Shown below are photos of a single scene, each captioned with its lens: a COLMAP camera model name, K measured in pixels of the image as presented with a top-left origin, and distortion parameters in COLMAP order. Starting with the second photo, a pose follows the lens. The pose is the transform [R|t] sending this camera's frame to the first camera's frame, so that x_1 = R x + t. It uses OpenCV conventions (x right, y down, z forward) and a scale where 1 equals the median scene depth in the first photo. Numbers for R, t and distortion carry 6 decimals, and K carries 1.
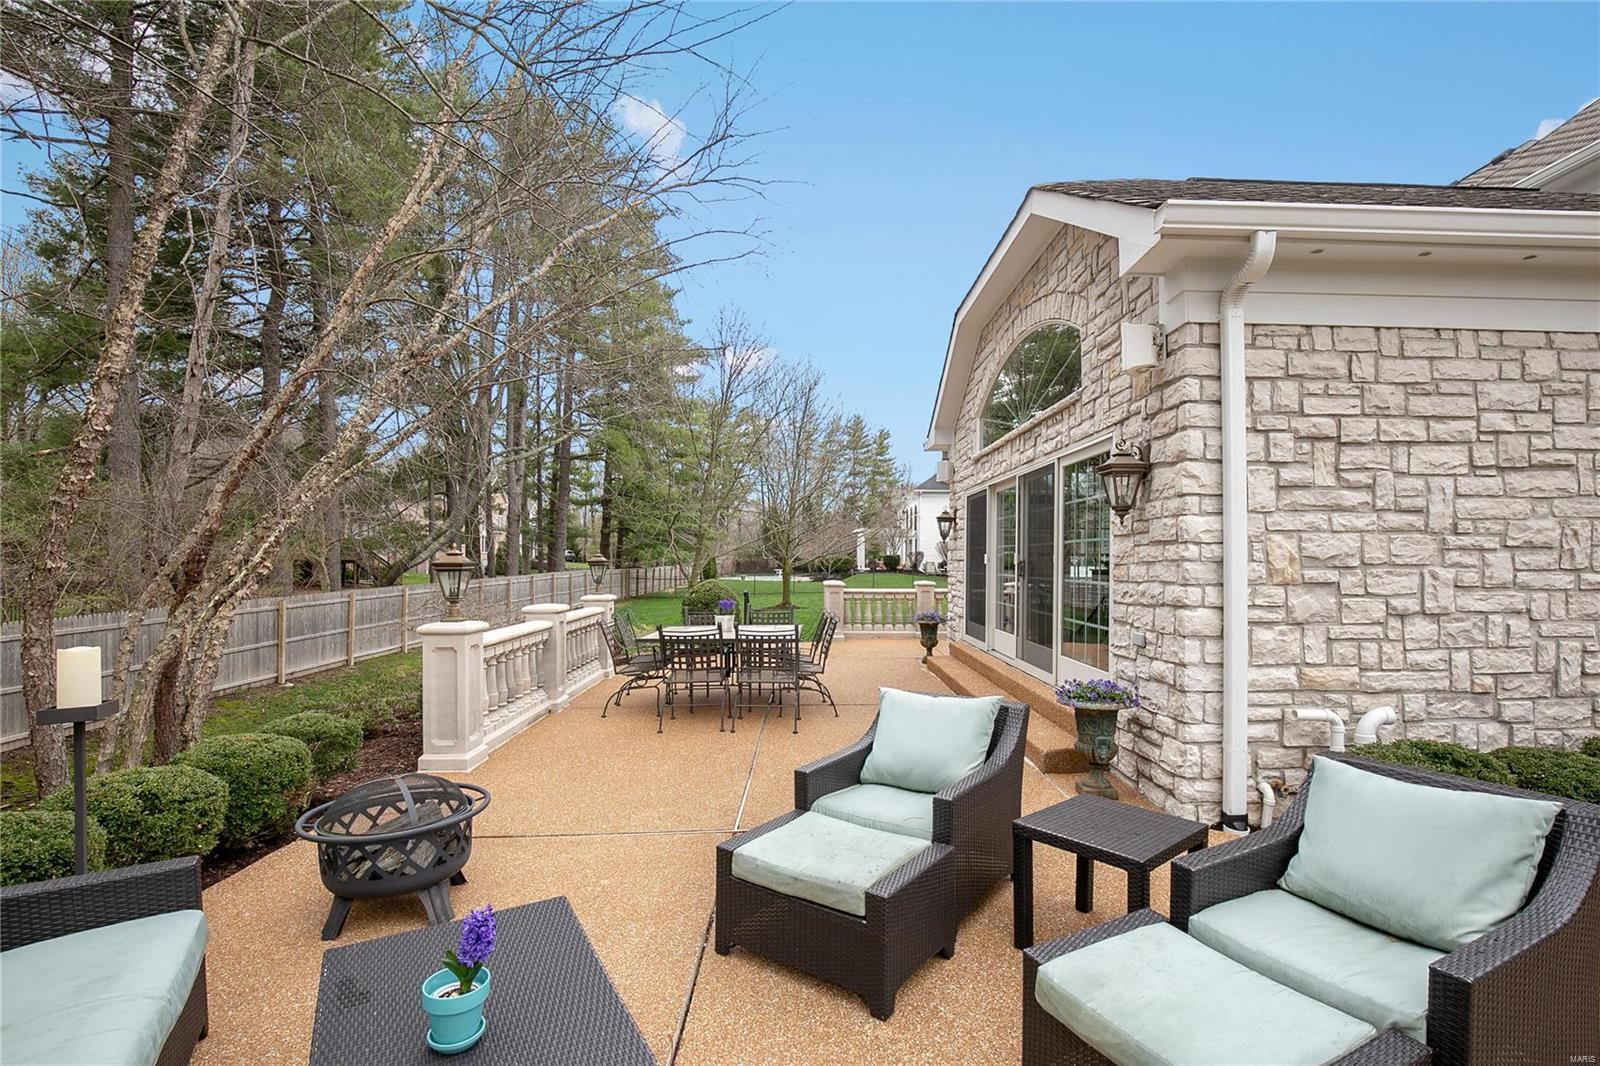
lens RADIAL K [[726.2, 0, 806.1], [0, 726.2, 549.4], [0, 0, 1]] dist [-0.036598, 0.008490]
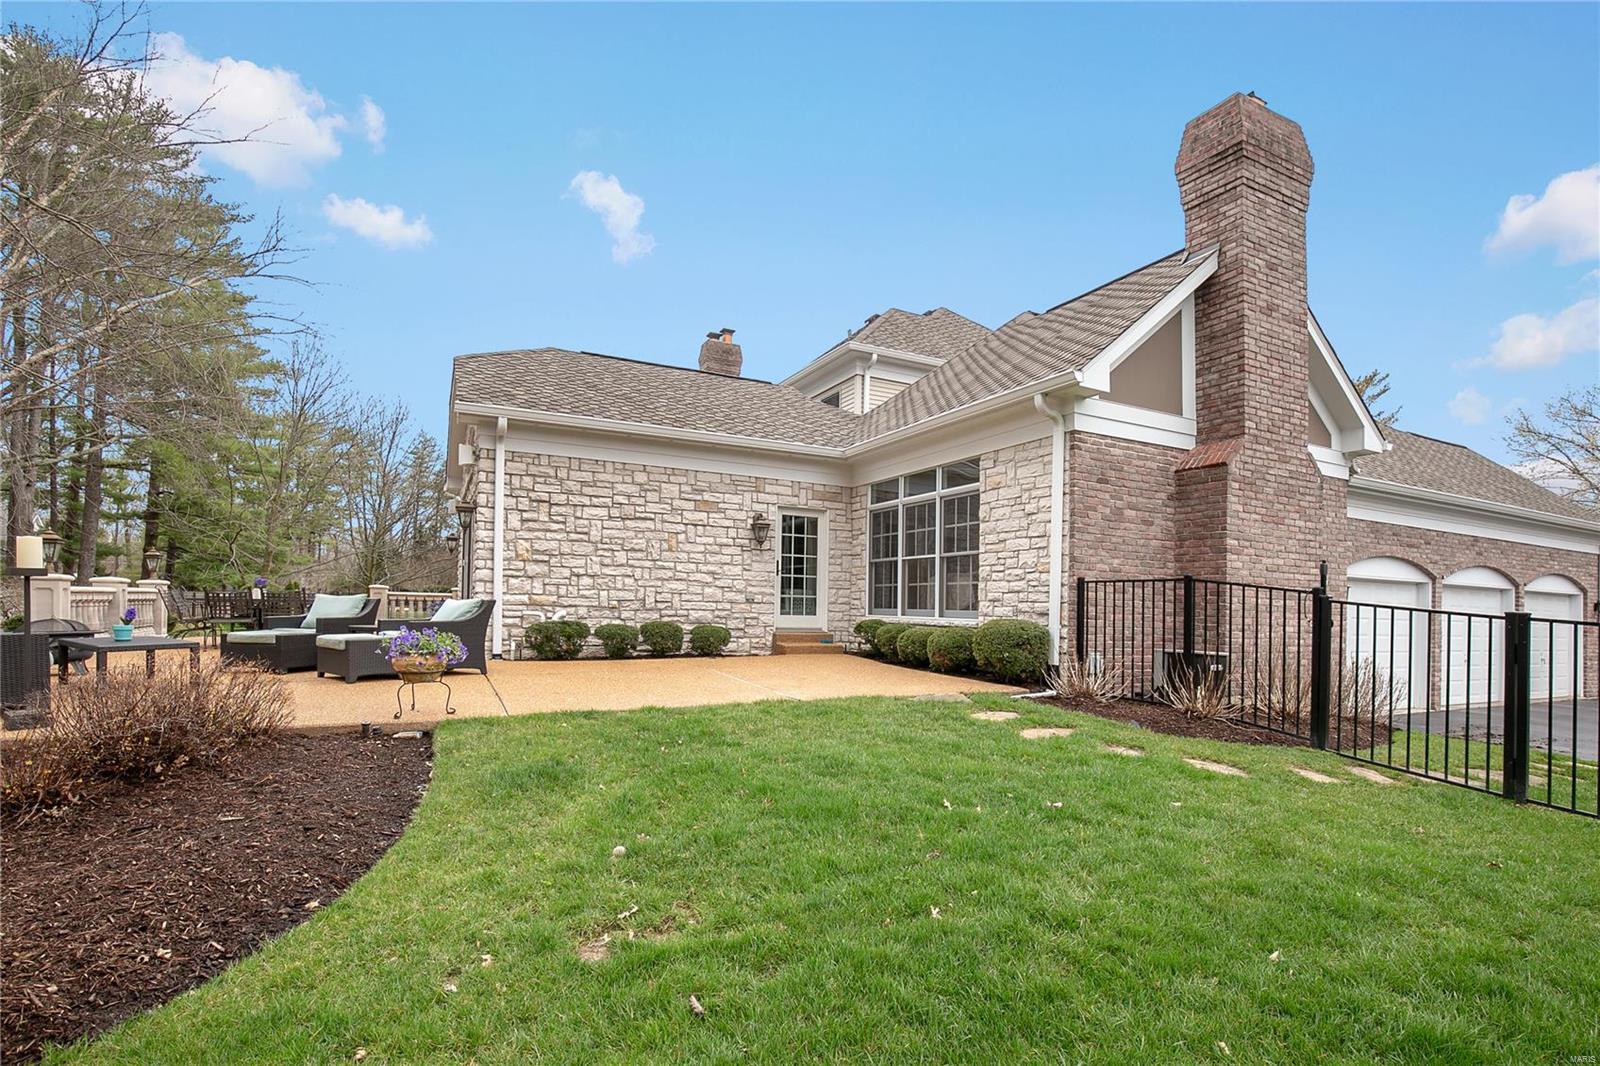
lens RADIAL K [[722.2, 0, 822.2], [0, 722.2, 601.4], [0, 0, 1]] dist [-0.026455, 0.000153]
pose [[0.879297, 0.010226, 0.476165, 0.393438], [-0.017464, 0.999789, 0.010778, 0.140499], [-0.475954, -0.017793, 0.879290, -1.592603]]
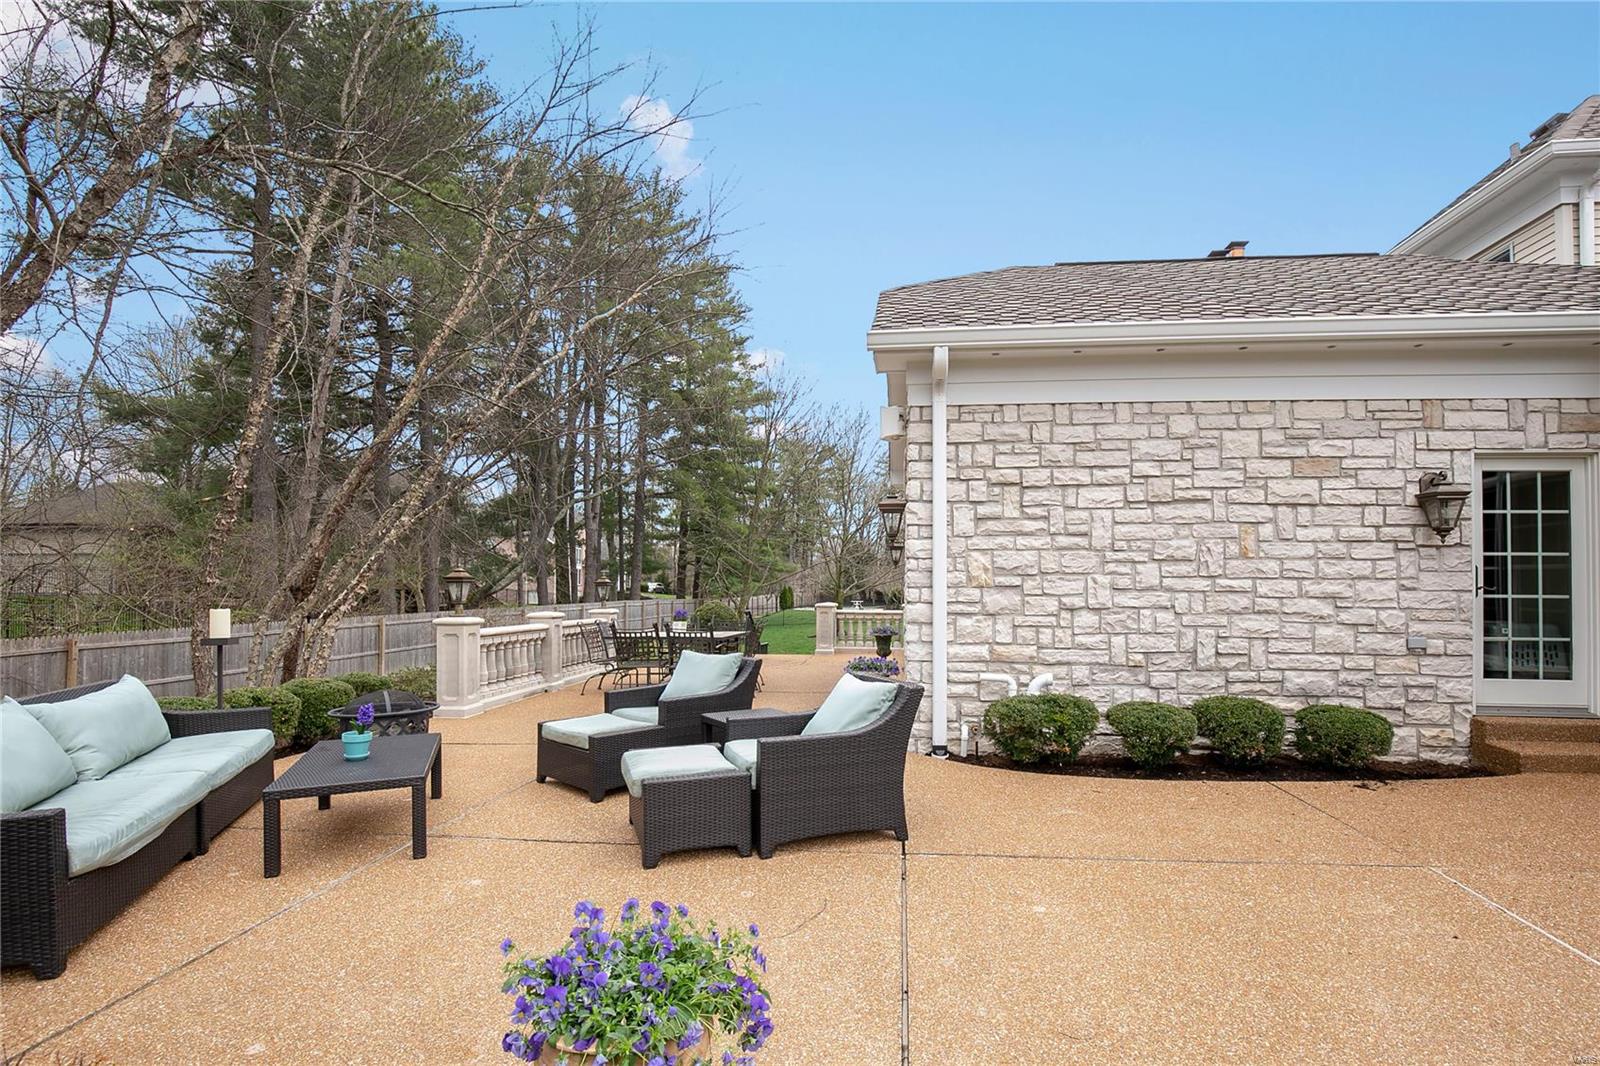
lens RADIAL K [[730.1, 0, 824.5], [0, 730.1, 580.7], [0, 0, 1]] dist [-0.022887, -0.000476]
pose [[0.993486, -0.002566, -0.113923, 0.517109], [0.002212, 0.999992, -0.003234, 0.039890], [0.113931, 0.002961, 0.993484, -0.473597]]
